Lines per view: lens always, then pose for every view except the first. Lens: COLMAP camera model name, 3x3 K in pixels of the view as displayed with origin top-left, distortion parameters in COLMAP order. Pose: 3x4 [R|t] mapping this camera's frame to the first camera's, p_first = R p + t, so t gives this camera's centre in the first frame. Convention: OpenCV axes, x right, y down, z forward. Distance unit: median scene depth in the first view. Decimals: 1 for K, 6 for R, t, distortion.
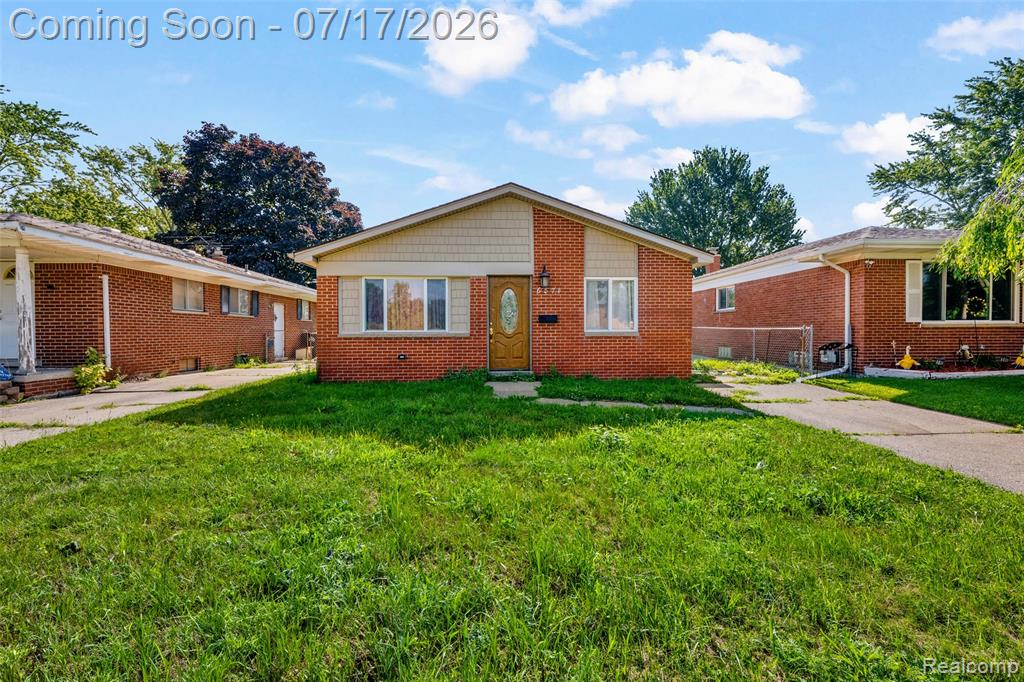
lens RADIAL K [[412.3, 0, 507.5], [0, 412.3, 341.8], [0, 0, 1]] dist [-0.002529, 0.000846]
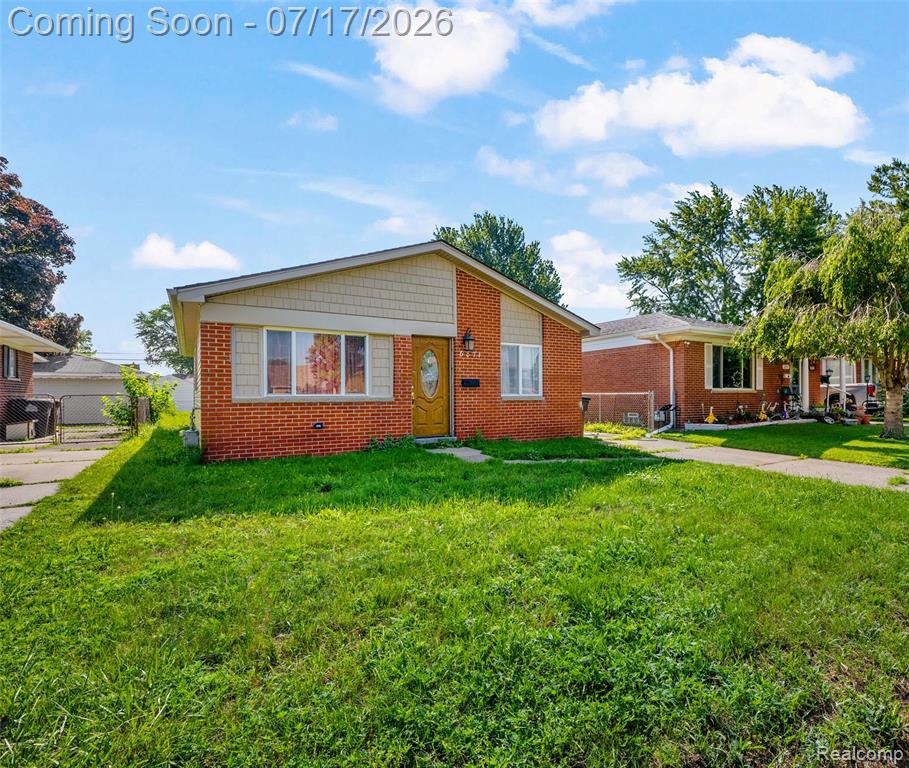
lens RADIAL K [[473.2, 0, 488.1], [0, 473.2, 402.6], [0, 0, 1]] dist [-0.002276, 0.001318]
pose [[0.875809, -0.006175, 0.482618, -0.399657], [0.012729, 0.999866, -0.010308, 0.003524], [-0.482489, 0.015171, 0.875770, -0.006423]]
